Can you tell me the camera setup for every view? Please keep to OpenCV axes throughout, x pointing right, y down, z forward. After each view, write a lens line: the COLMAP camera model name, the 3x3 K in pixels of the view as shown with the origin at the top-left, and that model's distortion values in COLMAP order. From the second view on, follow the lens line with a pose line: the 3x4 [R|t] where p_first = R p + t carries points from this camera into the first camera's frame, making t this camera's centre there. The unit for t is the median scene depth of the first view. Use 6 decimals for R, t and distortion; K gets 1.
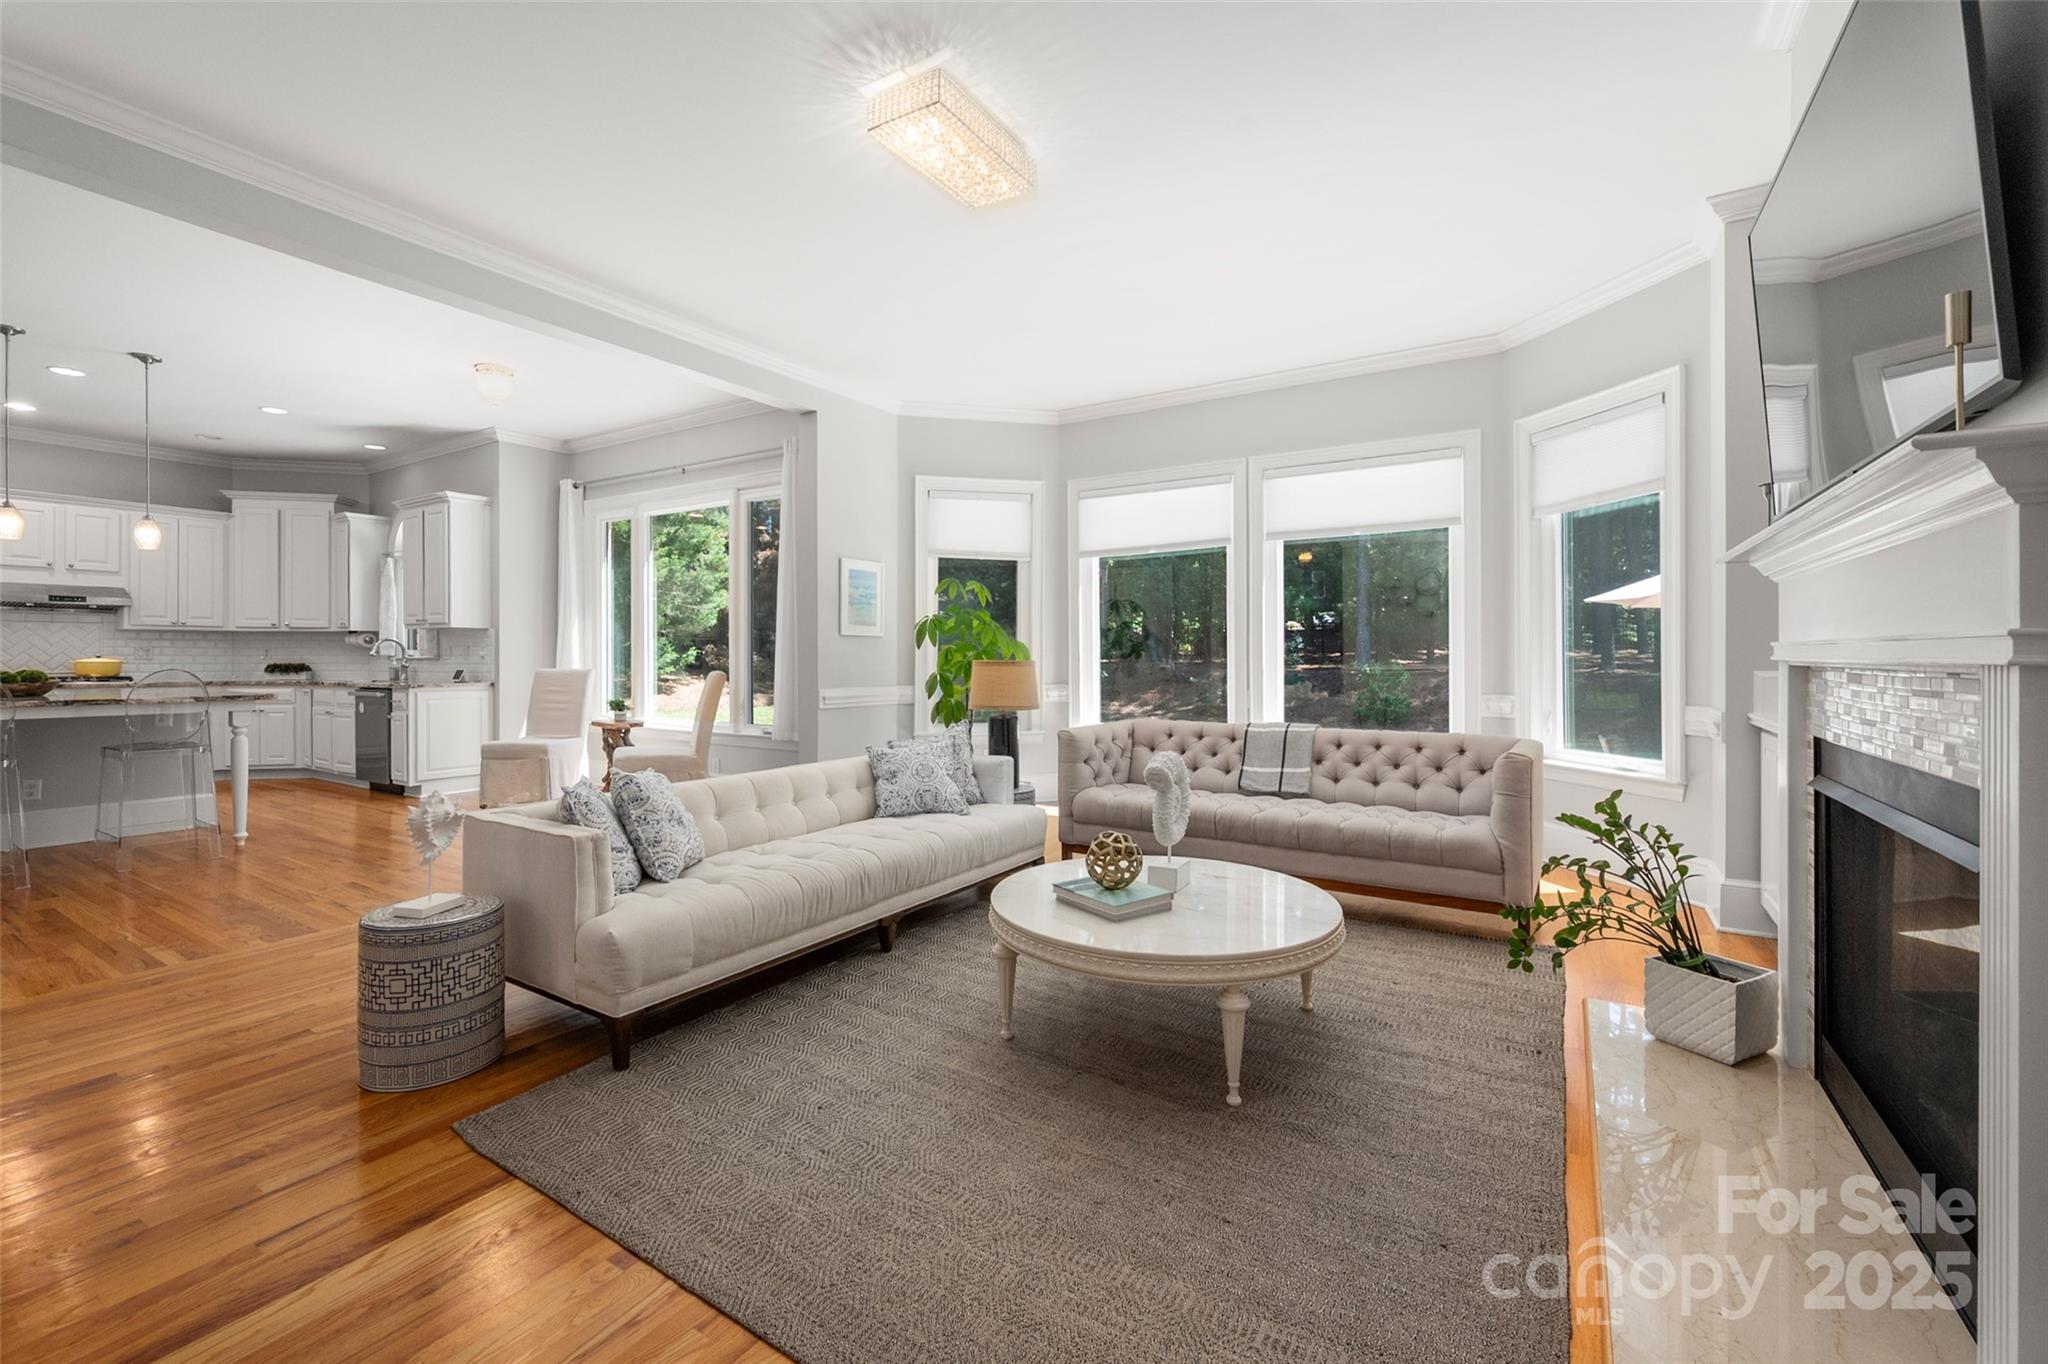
lens RADIAL K [[857.4, 0, 1021.5], [0, 857.4, 658.6], [0, 0, 1]] dist [-0.001231, -0.000391]
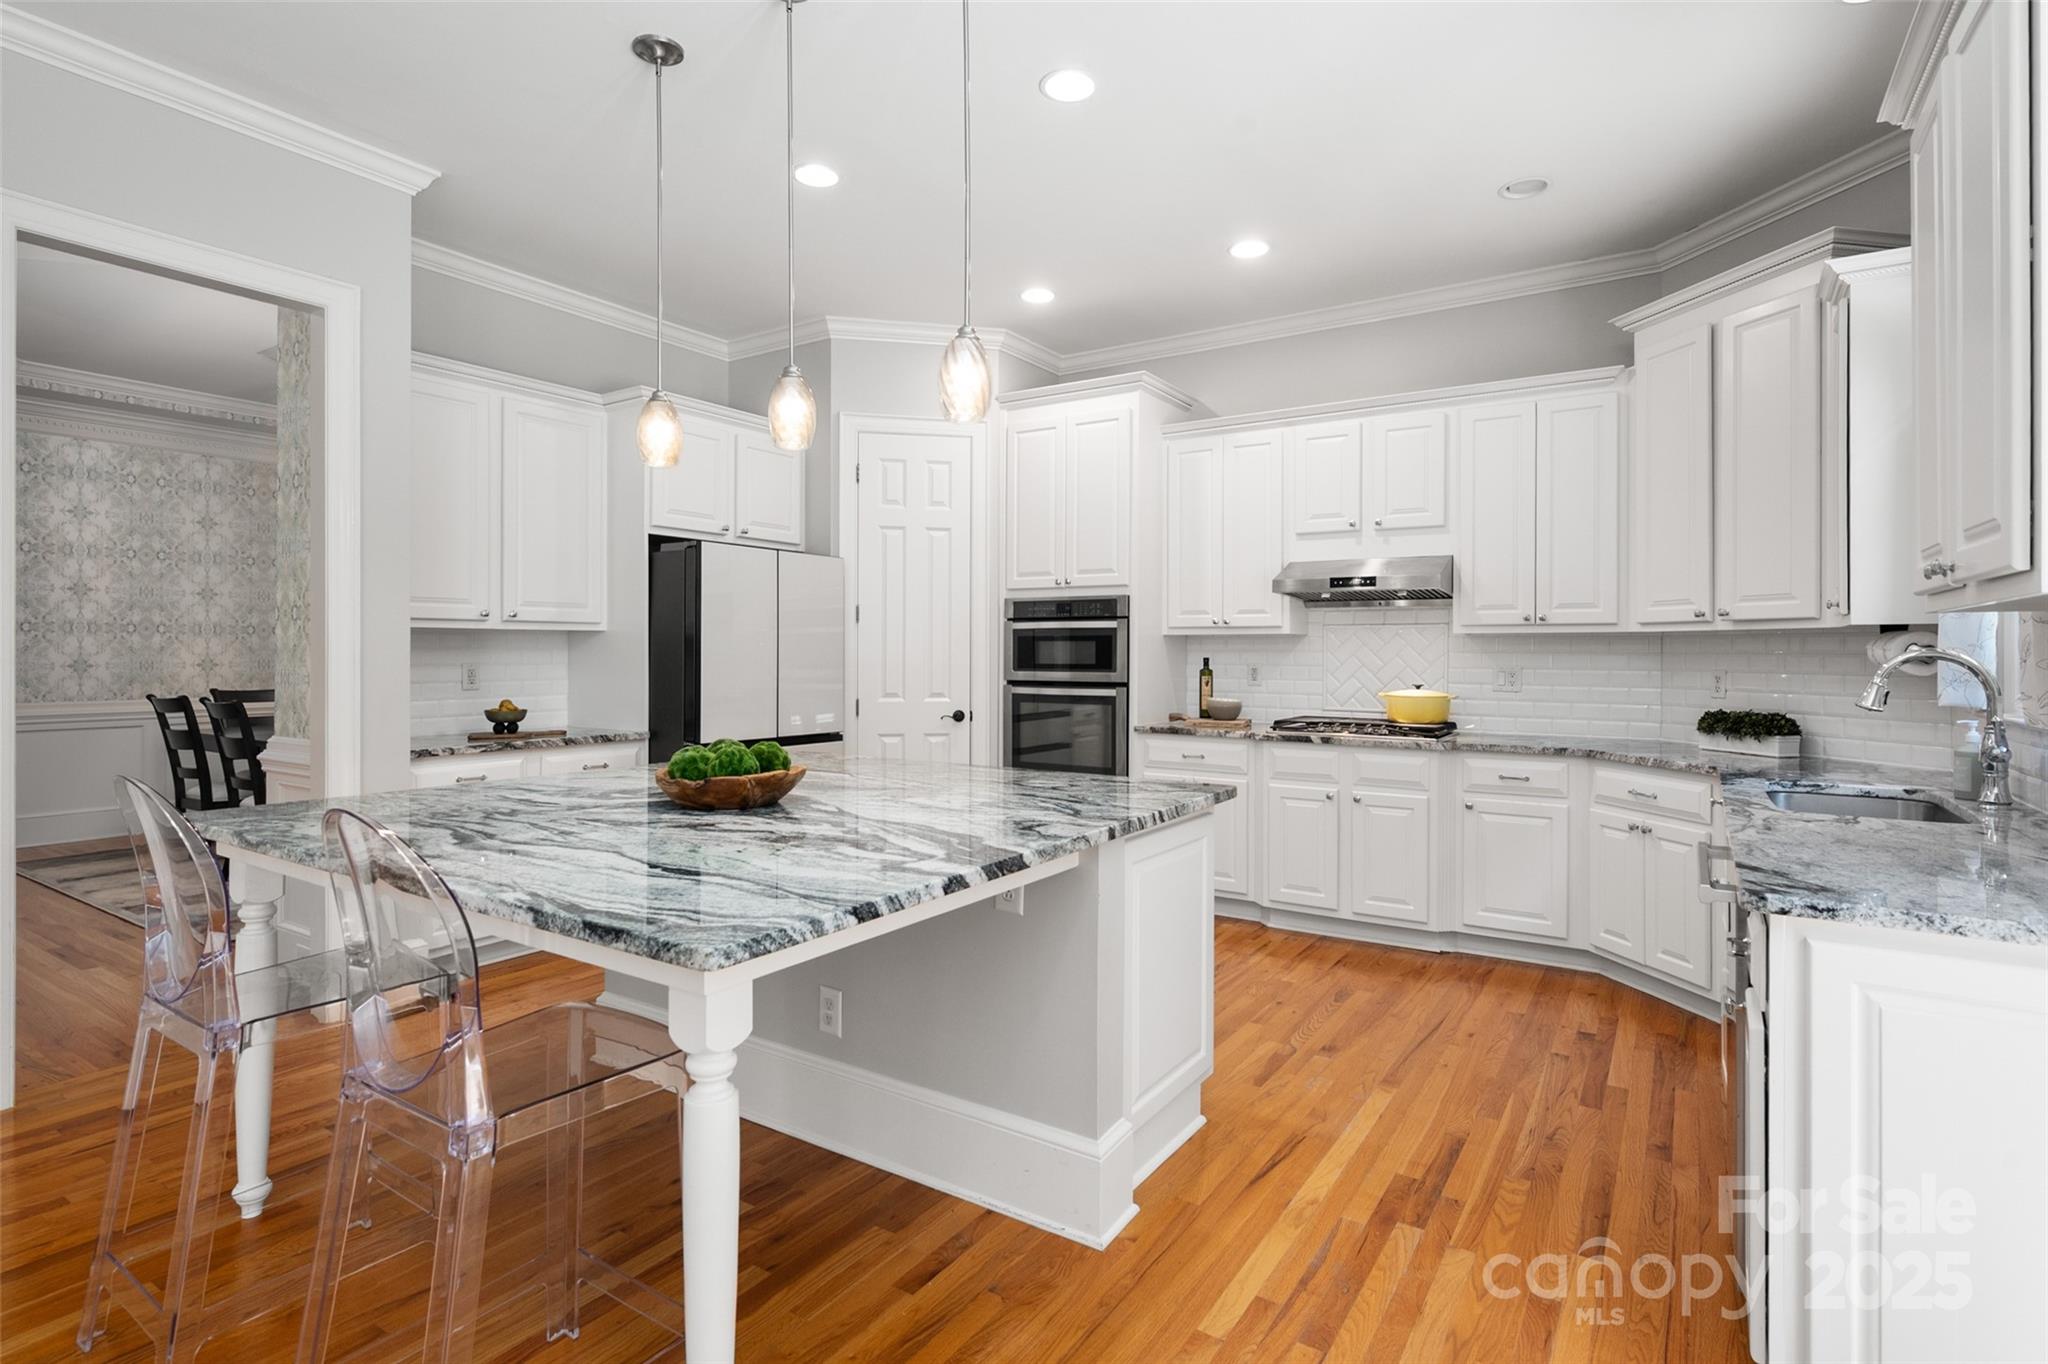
lens RADIAL K [[1025.9, 0, 1048.3], [0, 1025.9, 645.4], [0, 0, 1]] dist [0.000129, -0.001115]
pose [[0.004593, -0.007628, -0.999960, -0.473631], [-0.005436, 0.999956, -0.007652, -0.024137], [0.999975, 0.005470, 0.004551, 0.829666]]
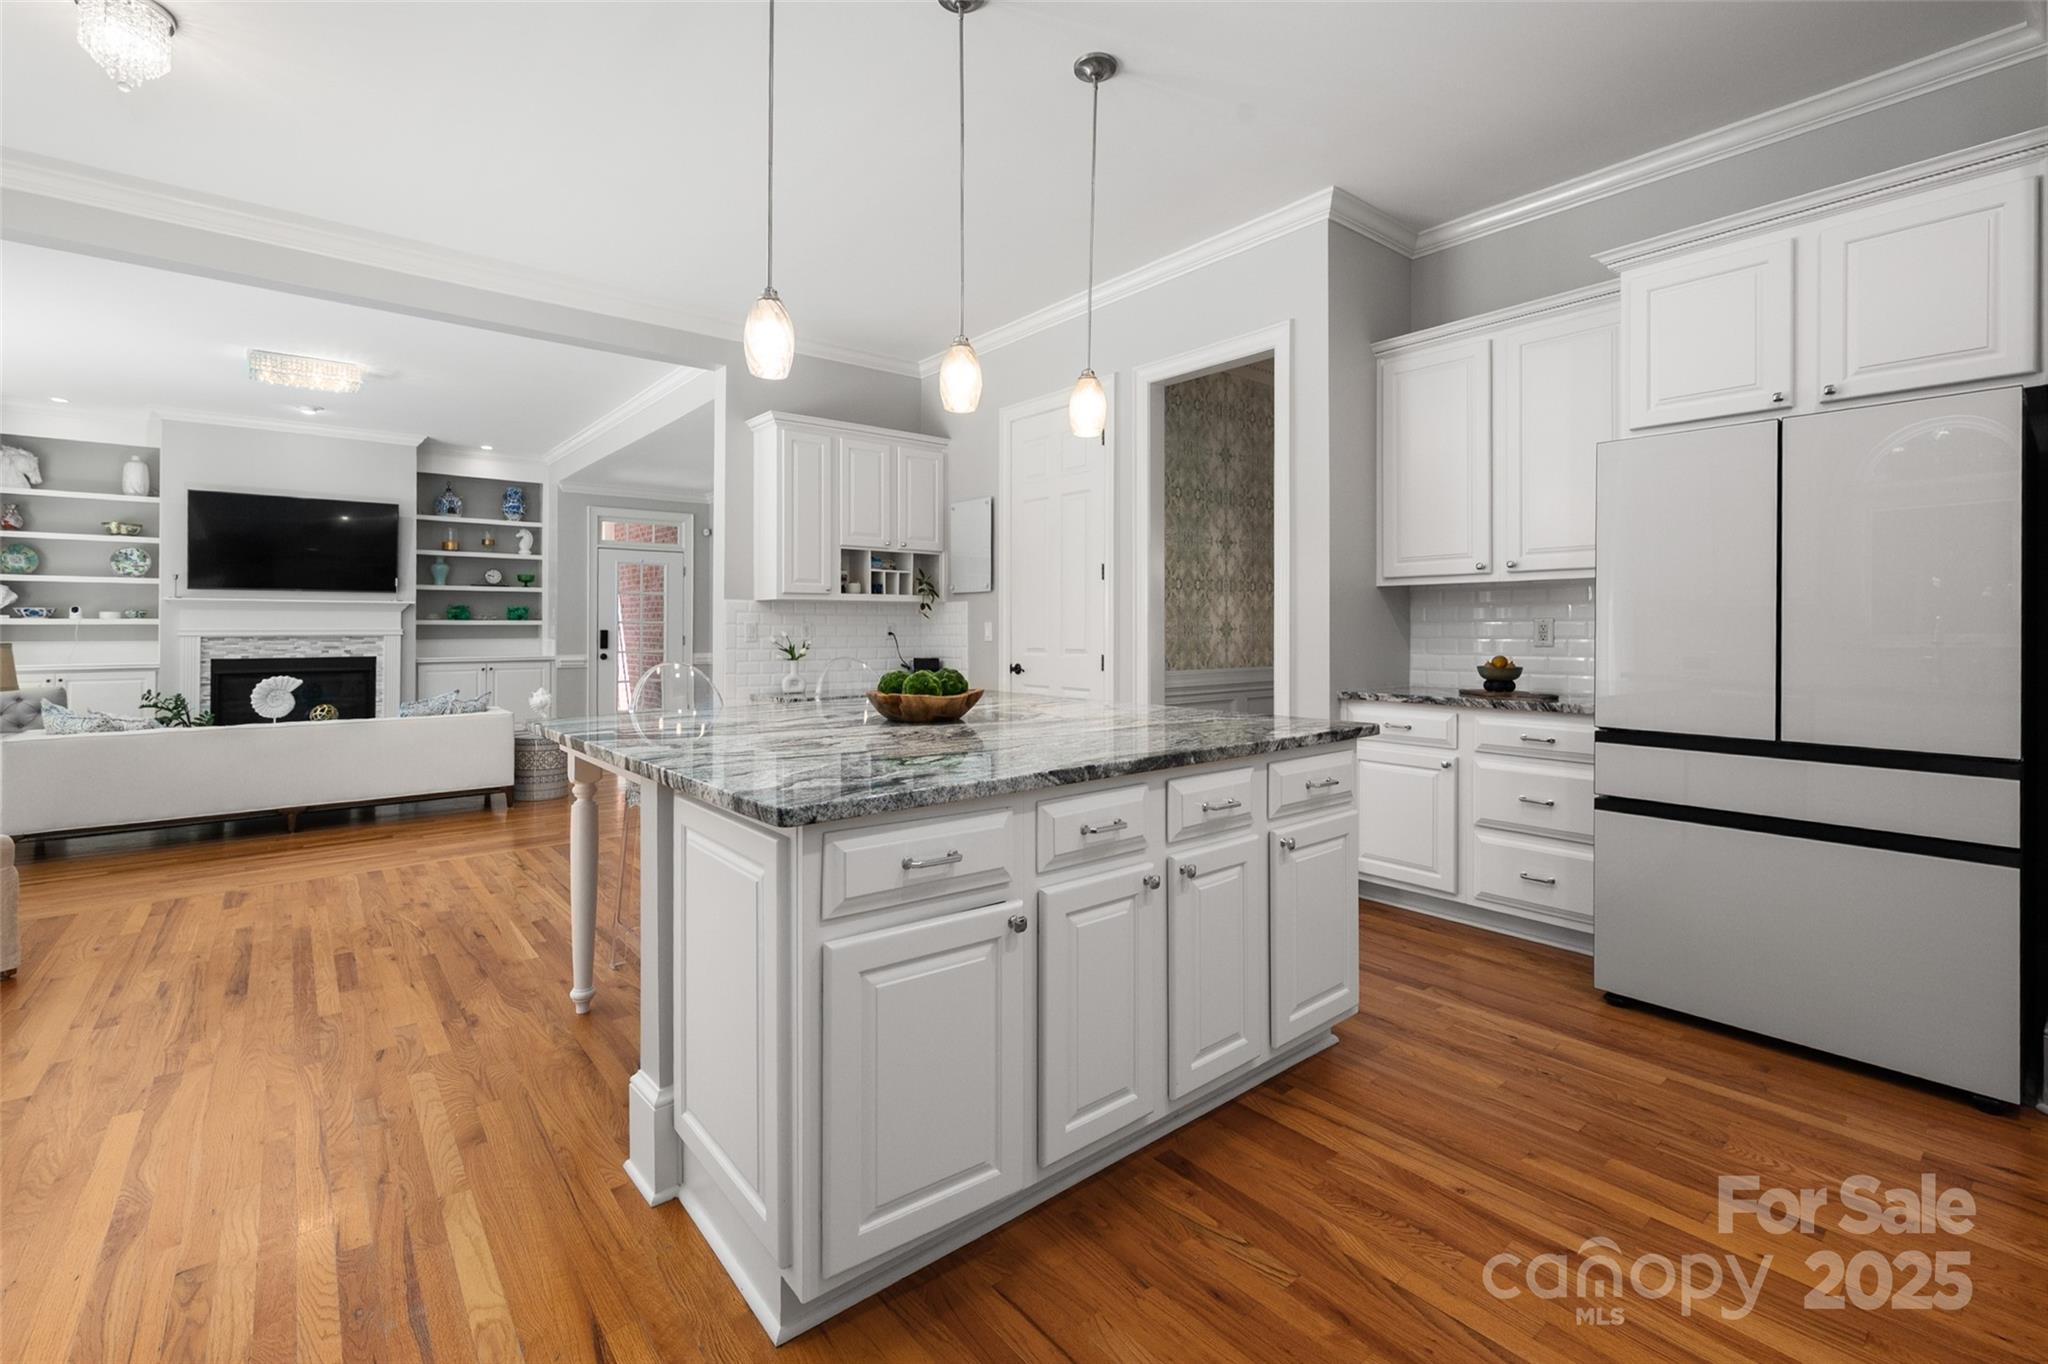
lens RADIAL K [[892.2, 0, 1027.3], [0, 892.2, 620.8], [0, 0, 1]] dist [0.000781, -0.000277]
pose [[-0.952123, 0.002587, 0.305704, -1.009971], [0.000999, 0.999985, -0.005352, -0.011411], [-0.305713, -0.004790, -0.952112, 1.085220]]
